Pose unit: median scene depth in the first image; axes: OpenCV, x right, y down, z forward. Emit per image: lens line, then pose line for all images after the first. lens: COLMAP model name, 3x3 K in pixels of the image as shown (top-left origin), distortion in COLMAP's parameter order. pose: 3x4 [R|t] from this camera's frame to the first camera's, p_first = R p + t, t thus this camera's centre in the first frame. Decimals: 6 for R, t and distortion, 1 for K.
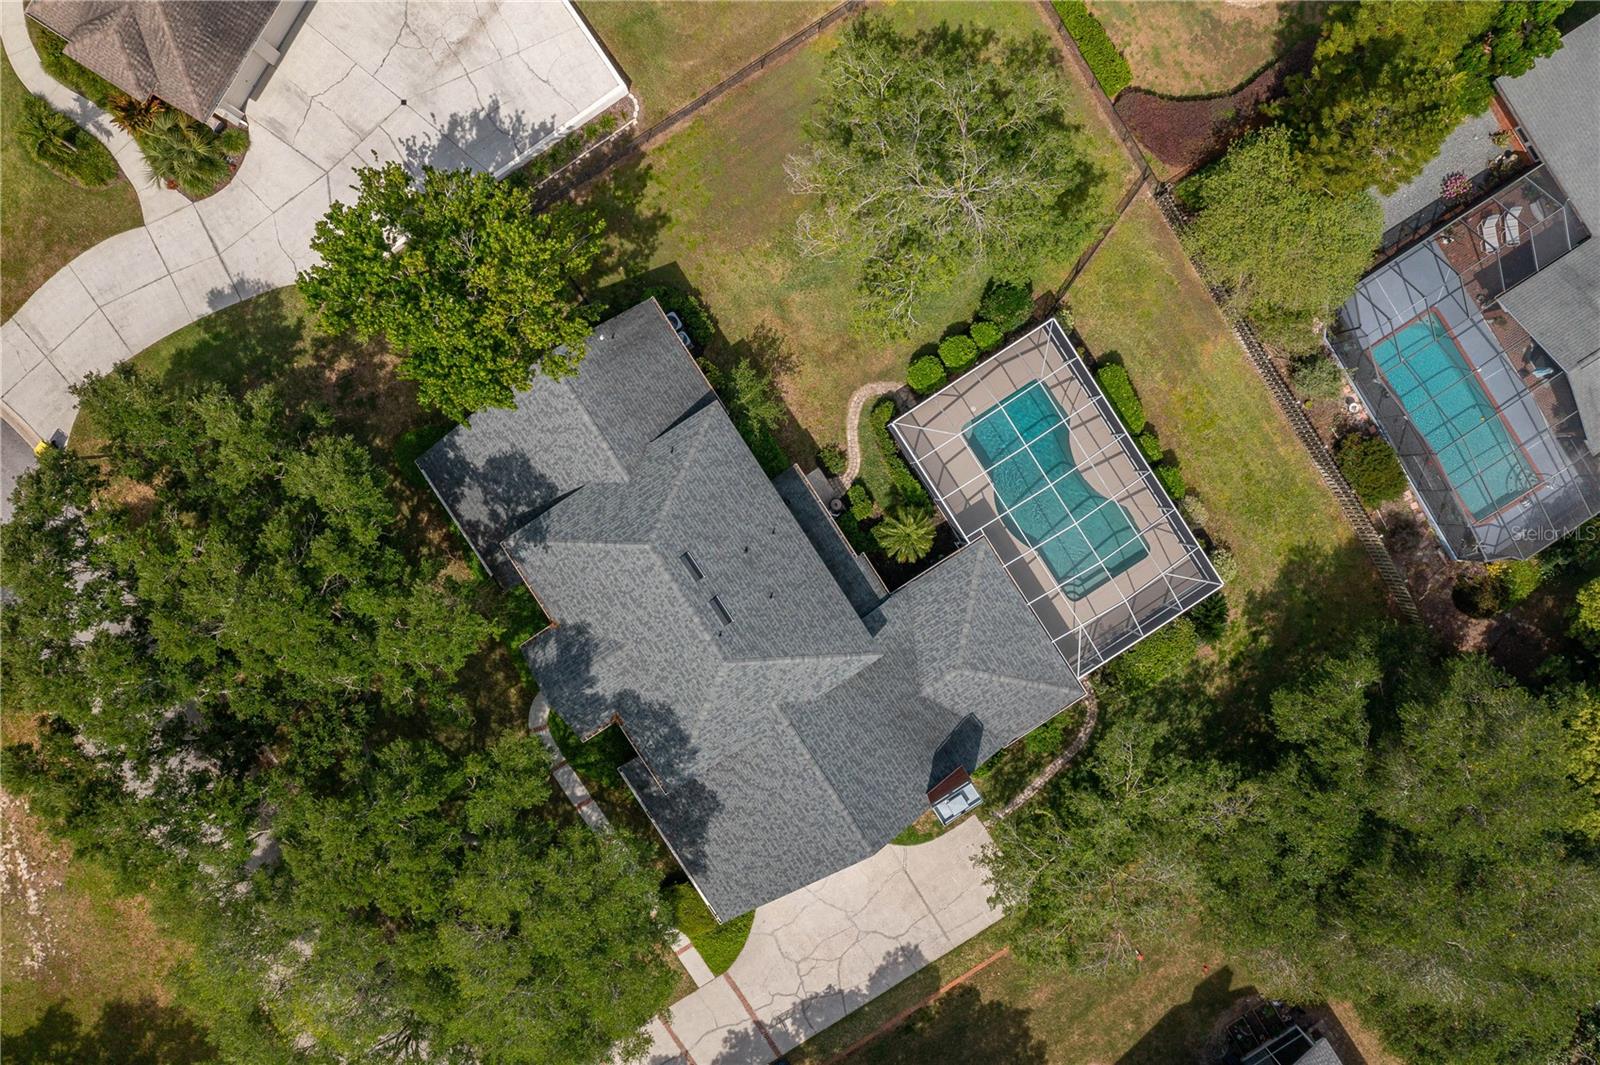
lens RADIAL K [[1318.0, 0, 800.0], [0, 1318.0, 532.5], [0, 0, 1]] dist [0.000503, 0.003832]
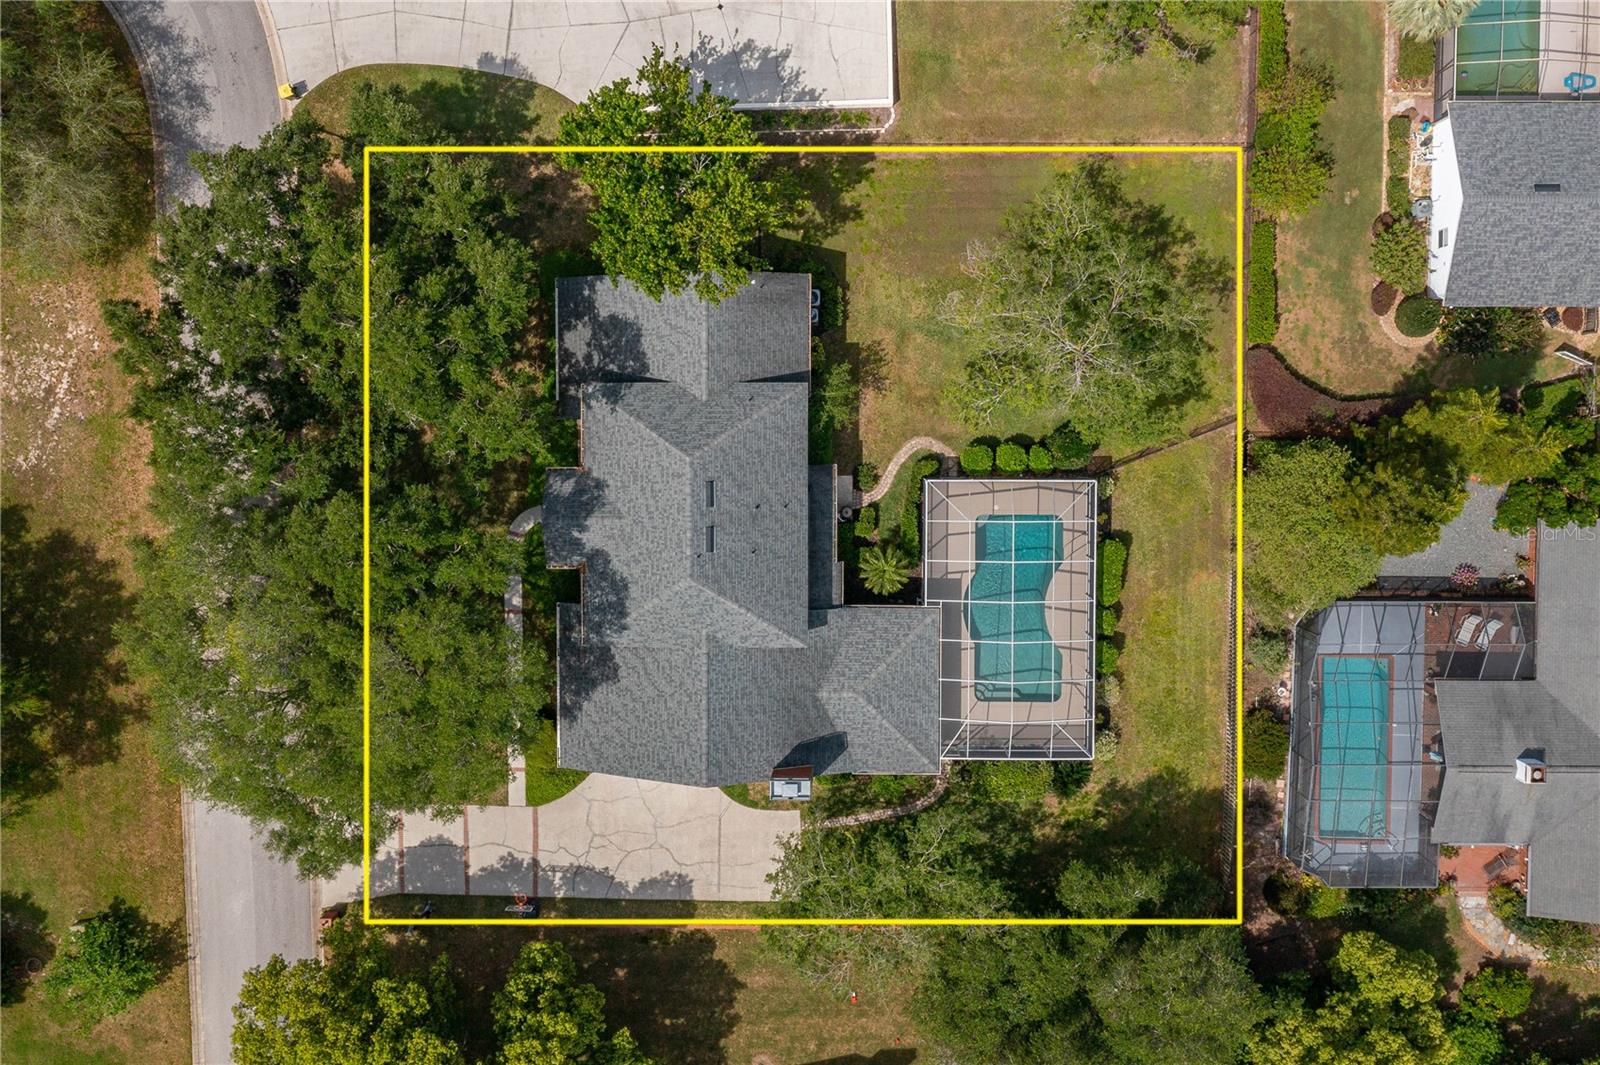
lens RADIAL K [[1287.5, 0, 822.3], [0, 1287.5, 522.1], [0, 0, 1]] dist [0.010104, 0.001378]
pose [[0.836805, 0.547299, 0.014883, -0.001995], [-0.547452, 0.836785, 0.009309, -0.013527], [-0.007359, -0.015937, 0.999846, -0.103241]]
